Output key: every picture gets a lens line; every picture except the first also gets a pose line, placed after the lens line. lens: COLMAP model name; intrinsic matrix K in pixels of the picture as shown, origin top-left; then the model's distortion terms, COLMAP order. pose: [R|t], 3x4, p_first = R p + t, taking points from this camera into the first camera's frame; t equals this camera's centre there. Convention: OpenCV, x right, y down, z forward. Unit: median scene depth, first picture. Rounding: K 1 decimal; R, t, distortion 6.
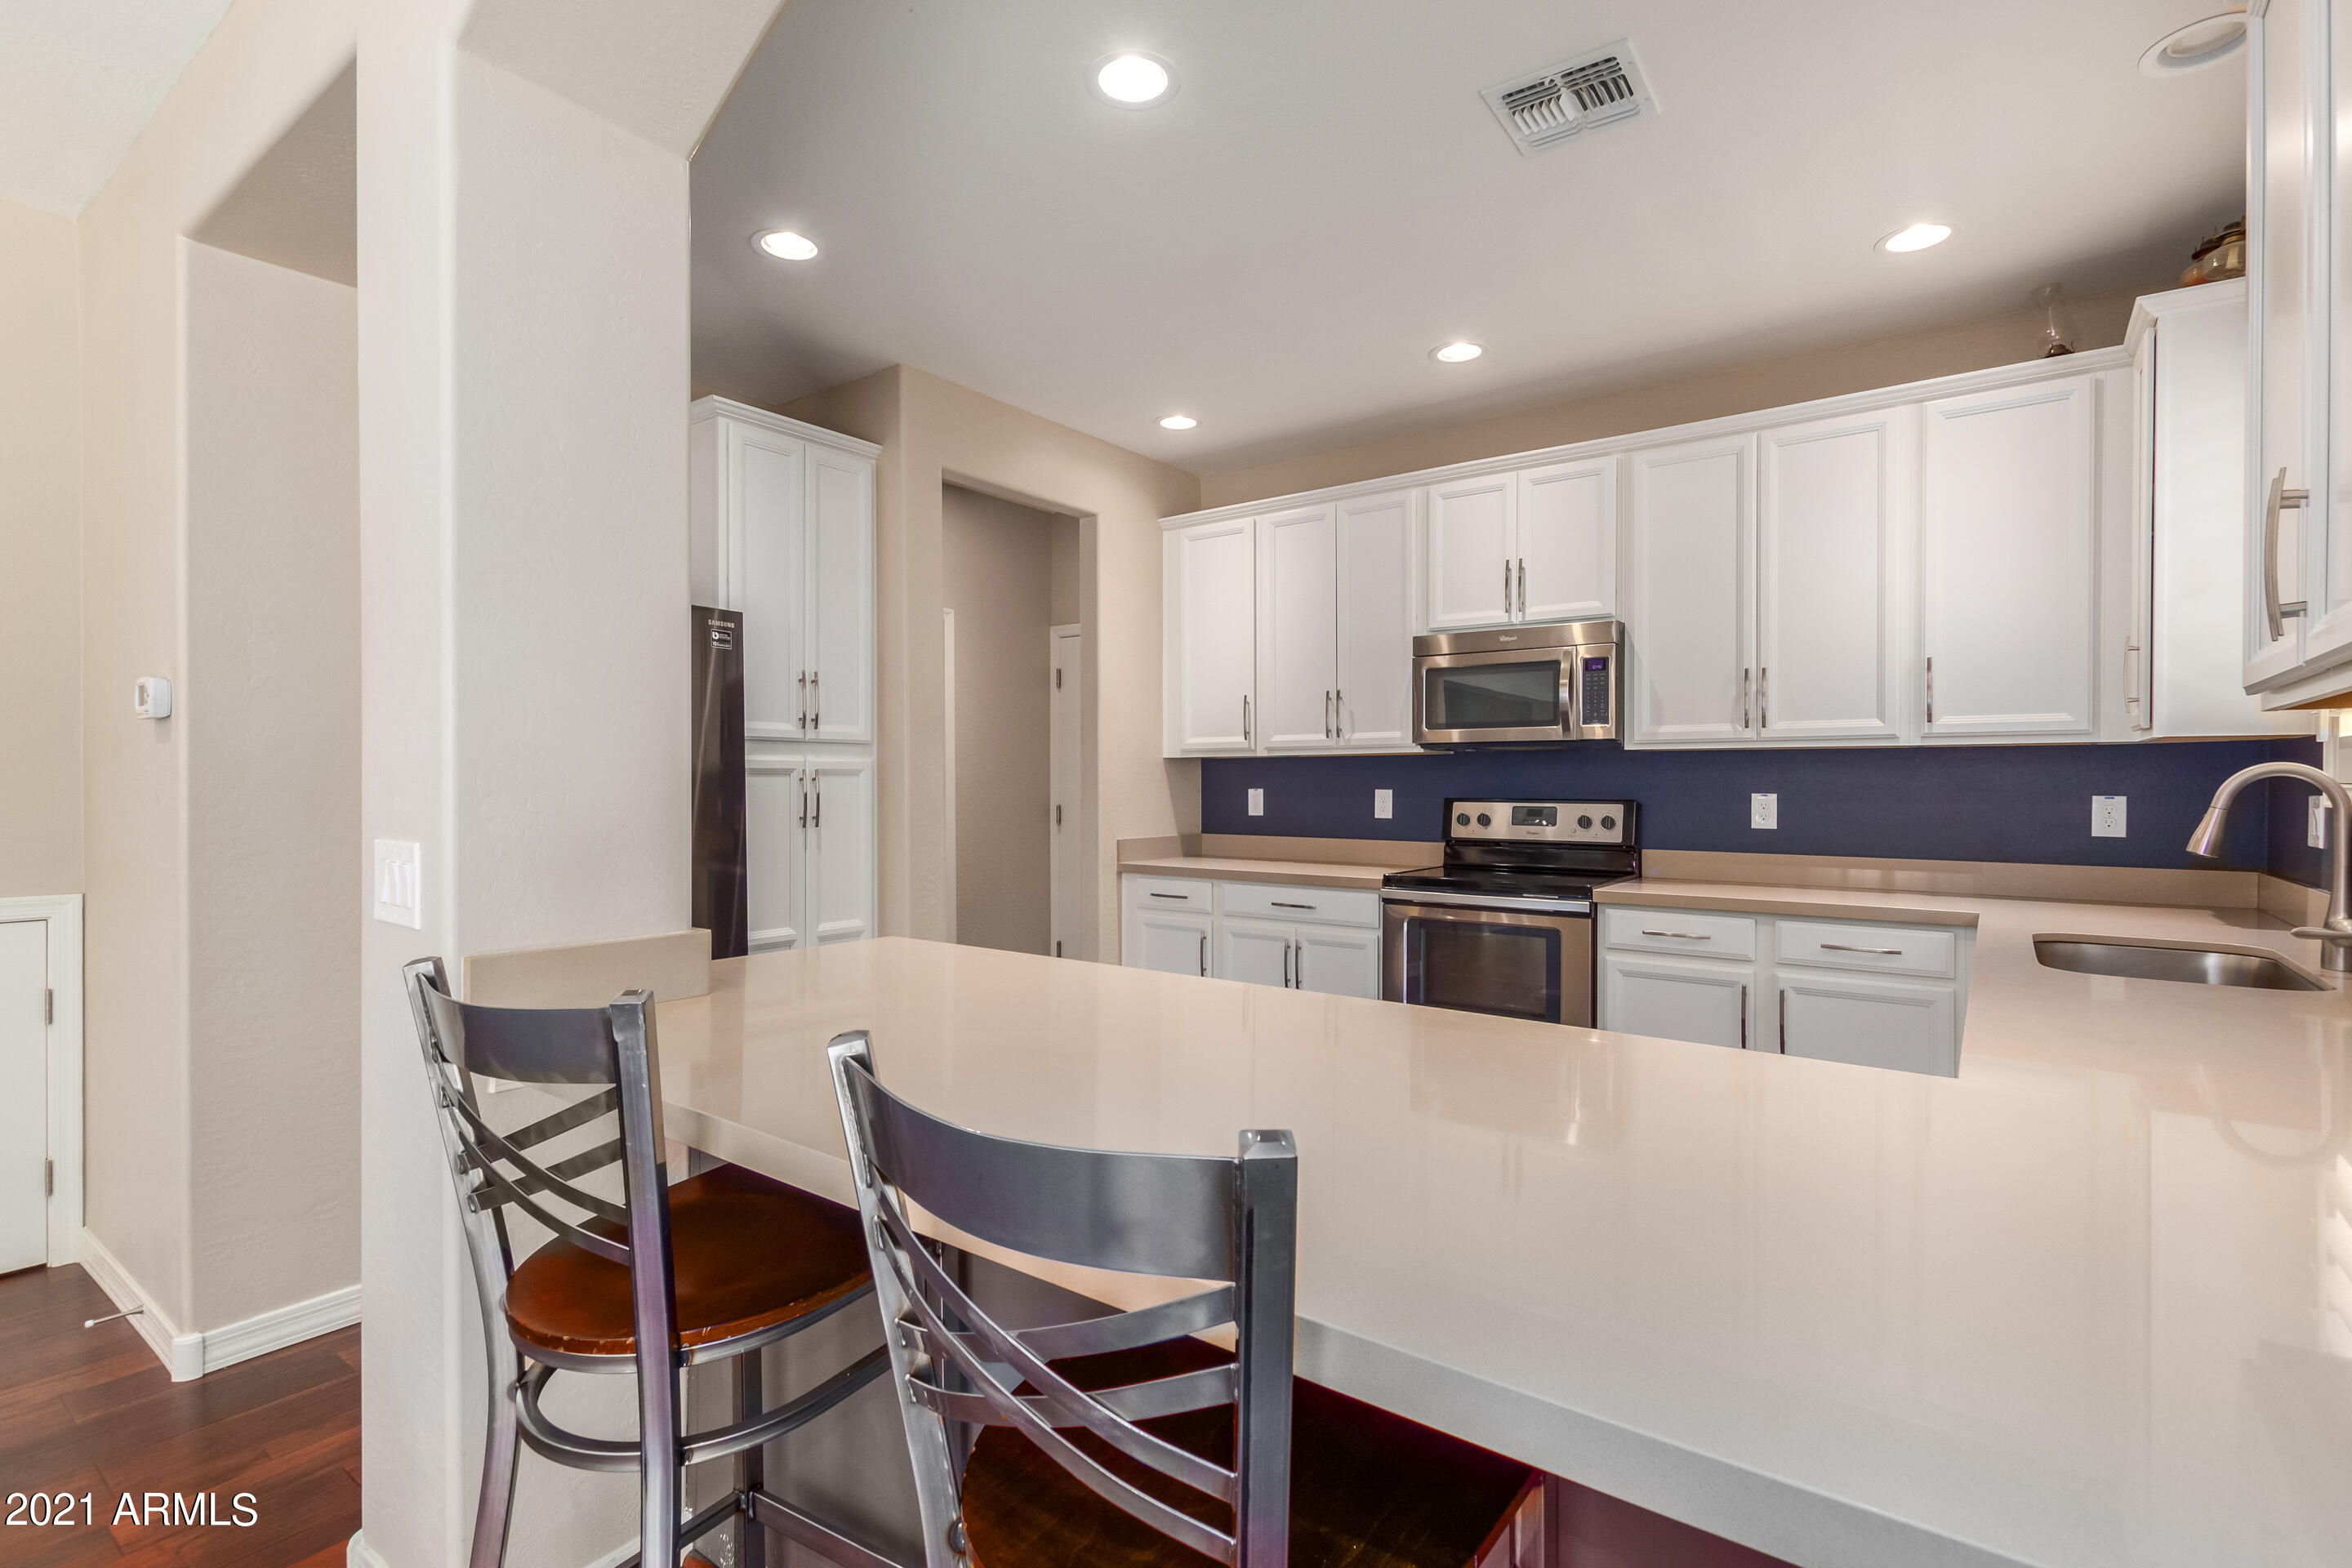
lens RADIAL K [[1077.8, 0, 1176.0], [0, 1077.8, 784.0], [0, 0, 1]] dist [0.004941, 0.000364]
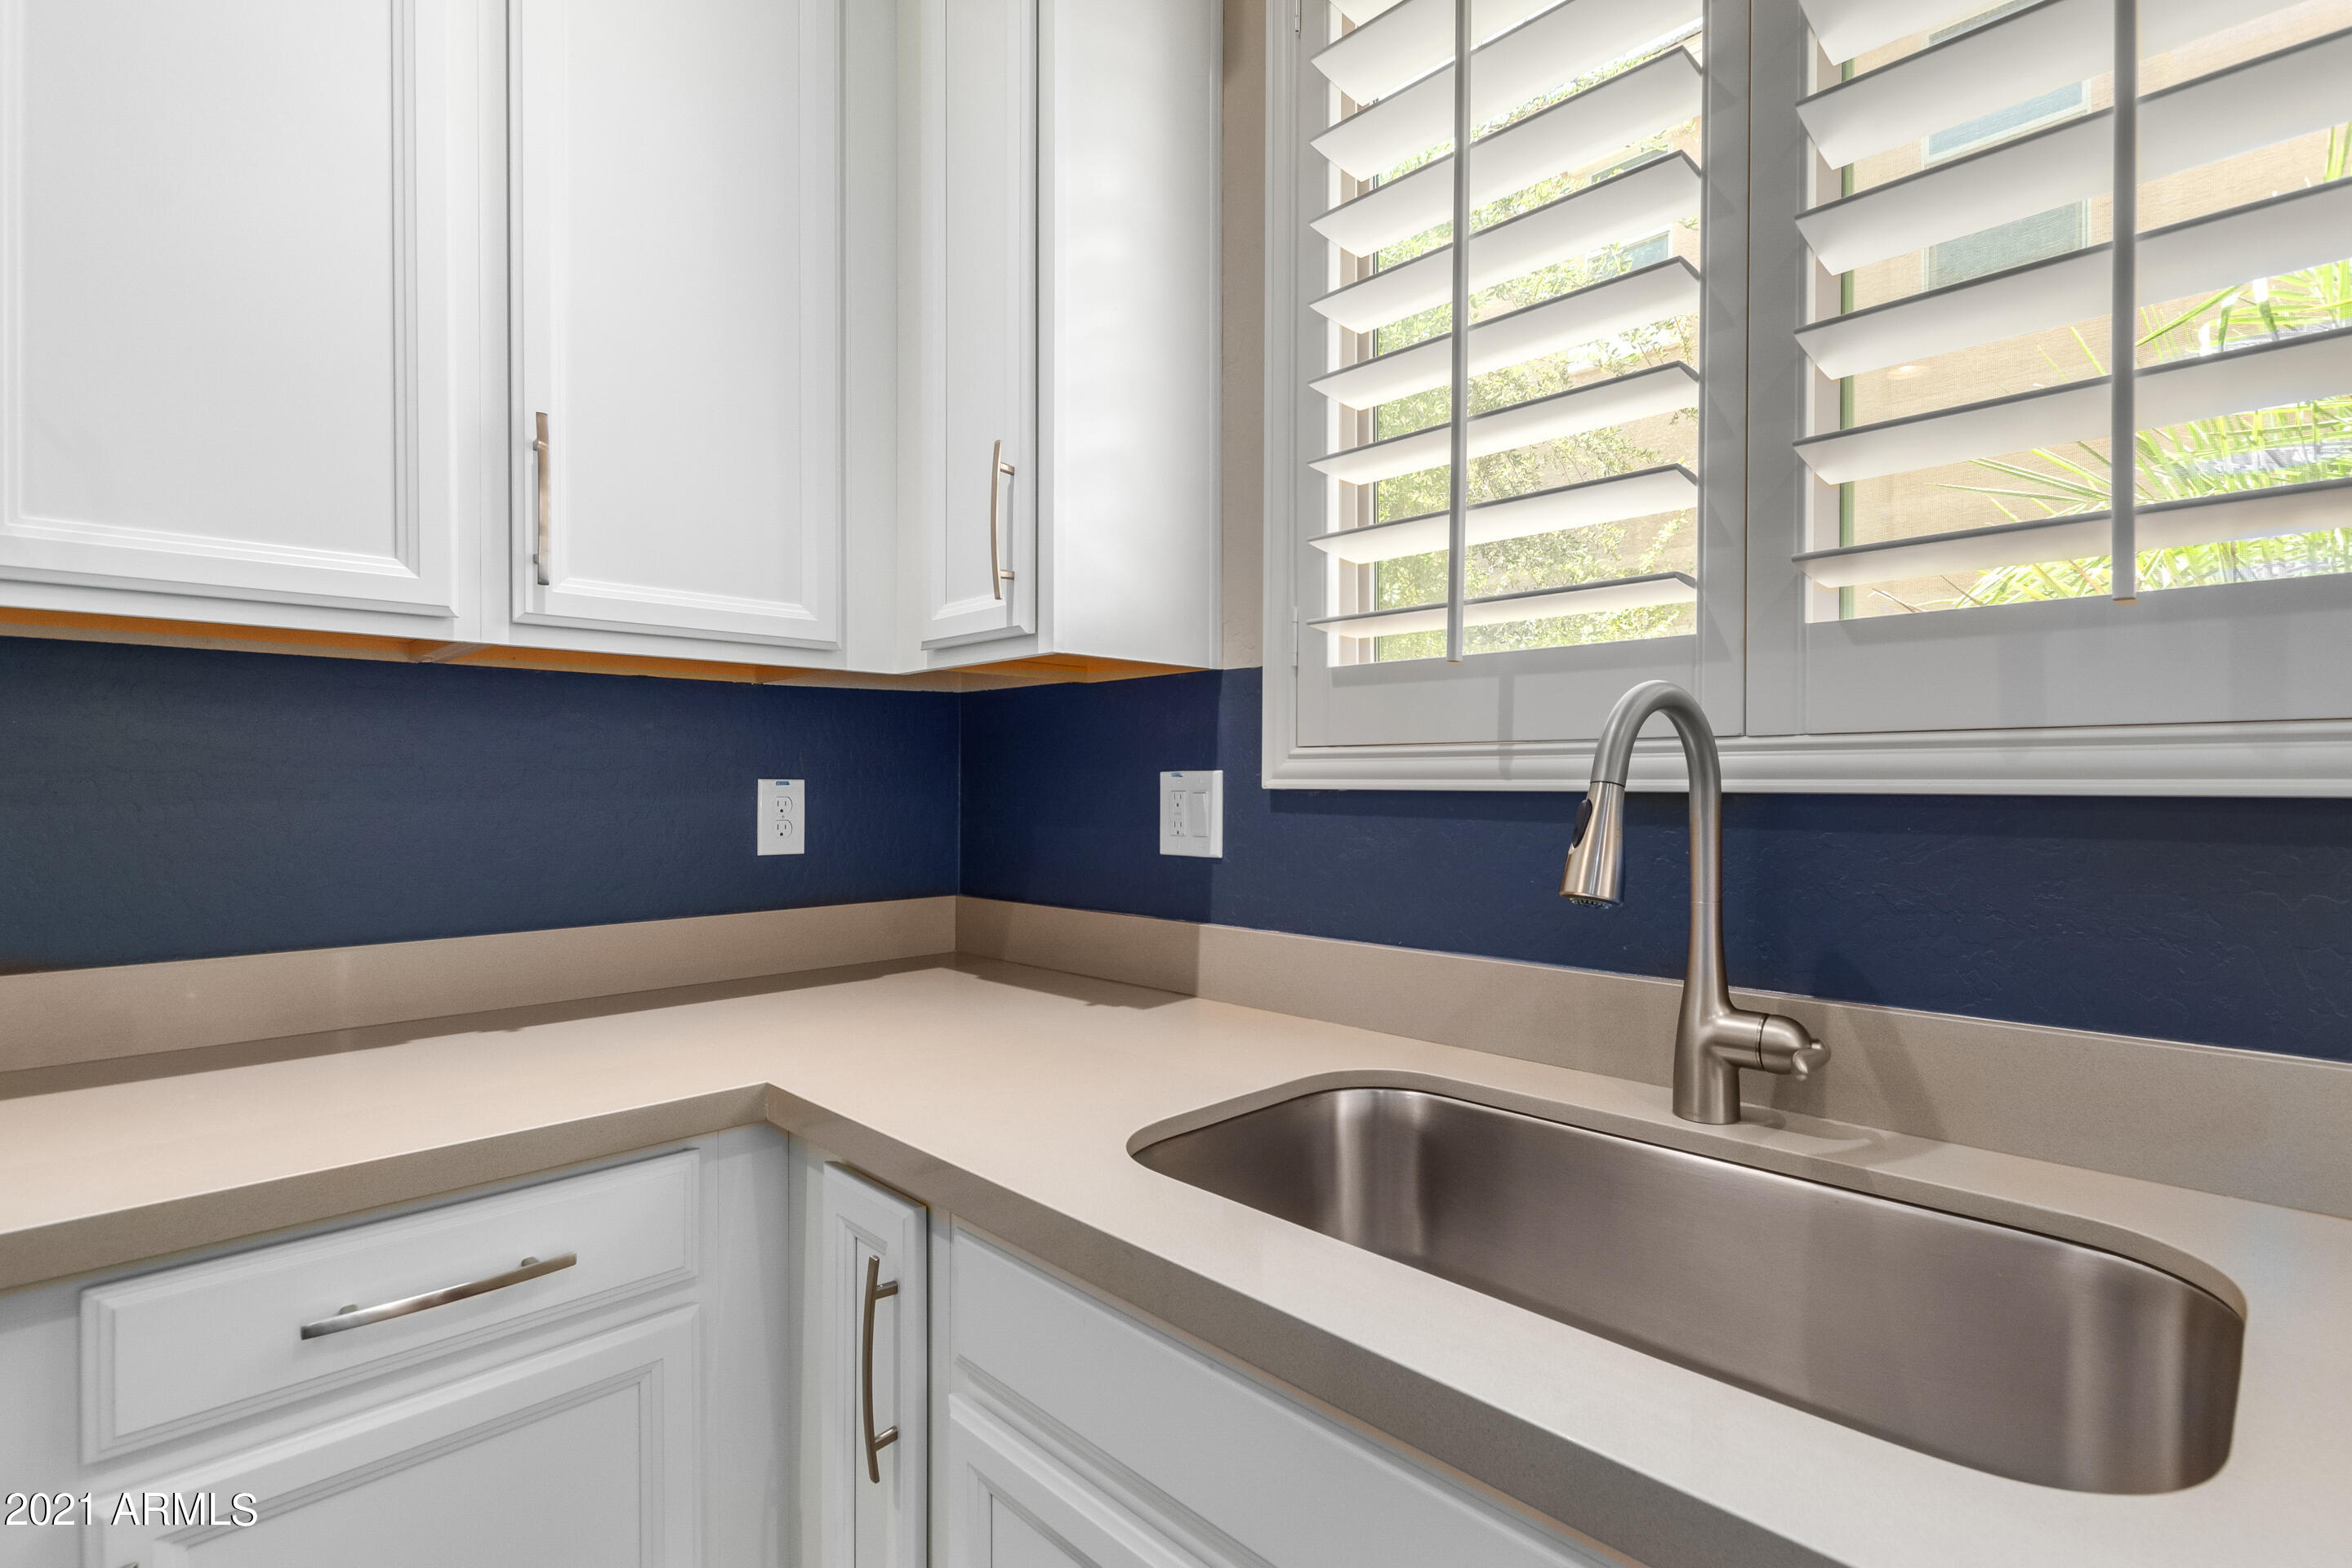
lens RADIAL K [[1103.0, 0, 1226.5], [0, 1103.0, 775.9], [0, 0, 1]] dist [0.004165, 0.000633]
pose [[0.135234, 0.002380, 0.990811, 0.281872], [0.004541, 0.999985, -0.003022, 0.010410], [-0.990803, 0.004908, 0.135221, 0.579526]]
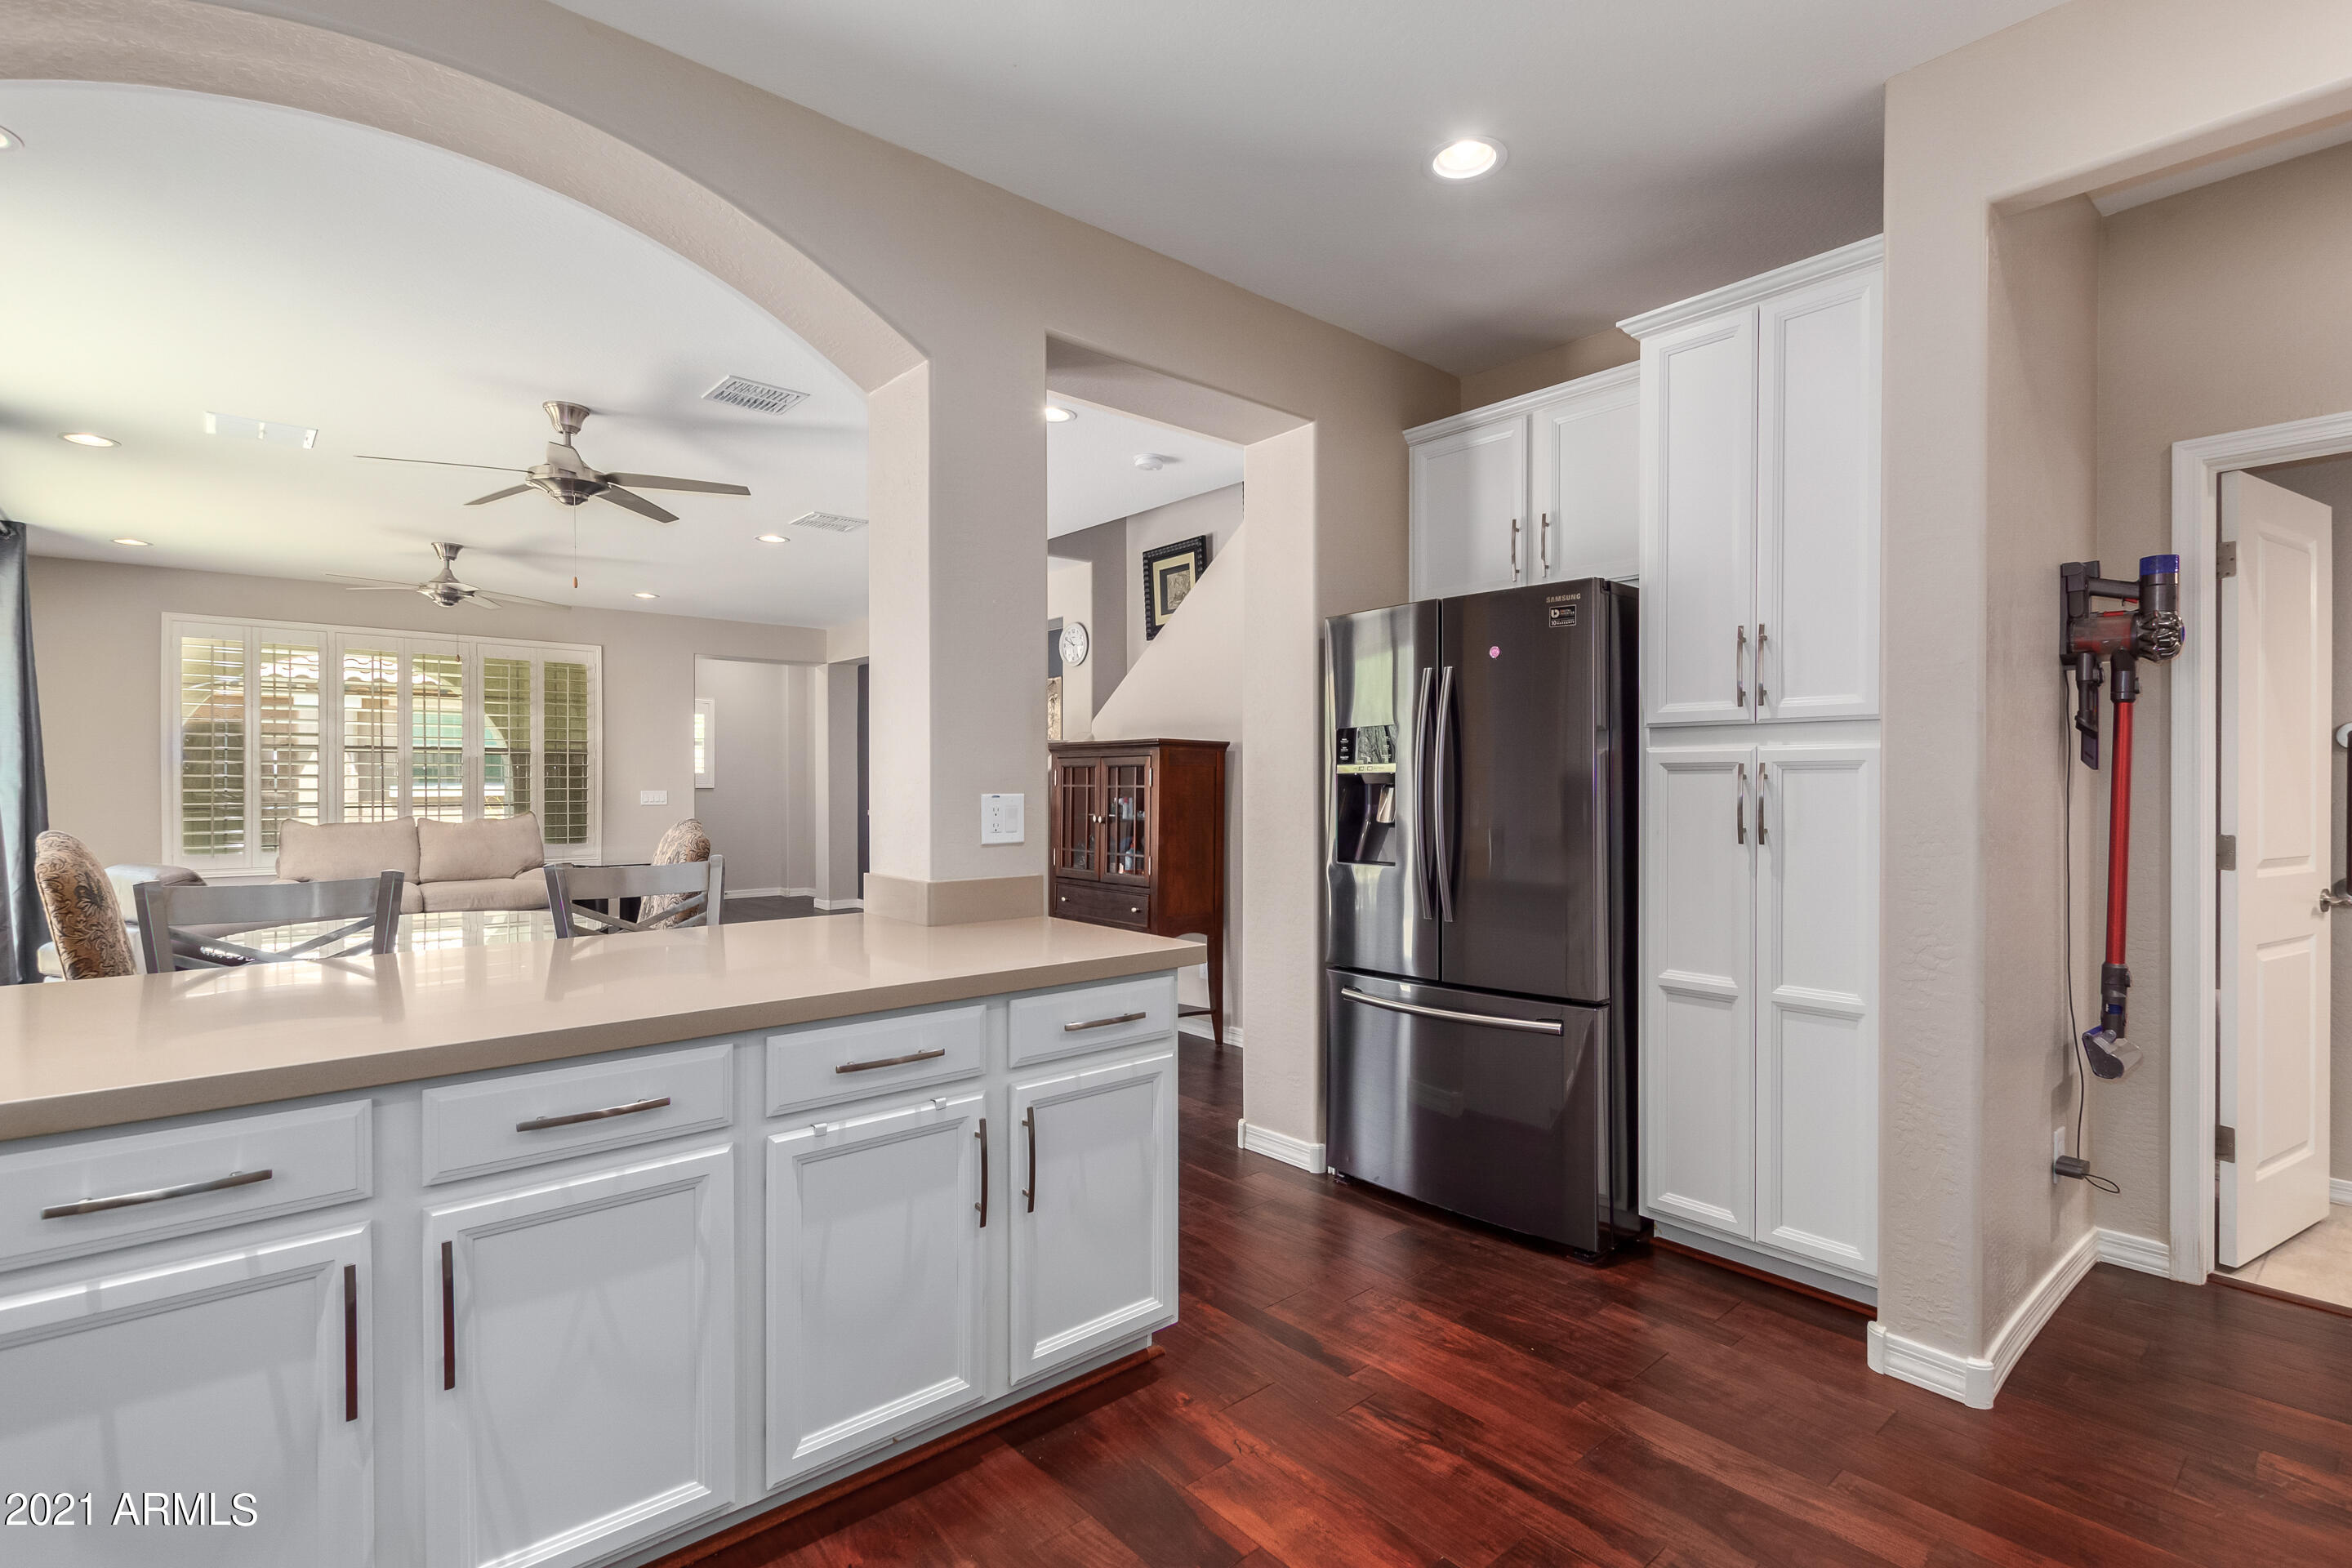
lens RADIAL K [[1098.3, 0, 1176.0], [0, 1098.3, 784.0], [0, 0, 1]] dist [-0.000465, 0.000046]
pose [[-0.220951, 0.000480, -0.975285, 0.414373], [-0.001721, 0.999998, 0.000882, 0.000506], [0.975283, 0.001873, -0.220950, 0.728321]]
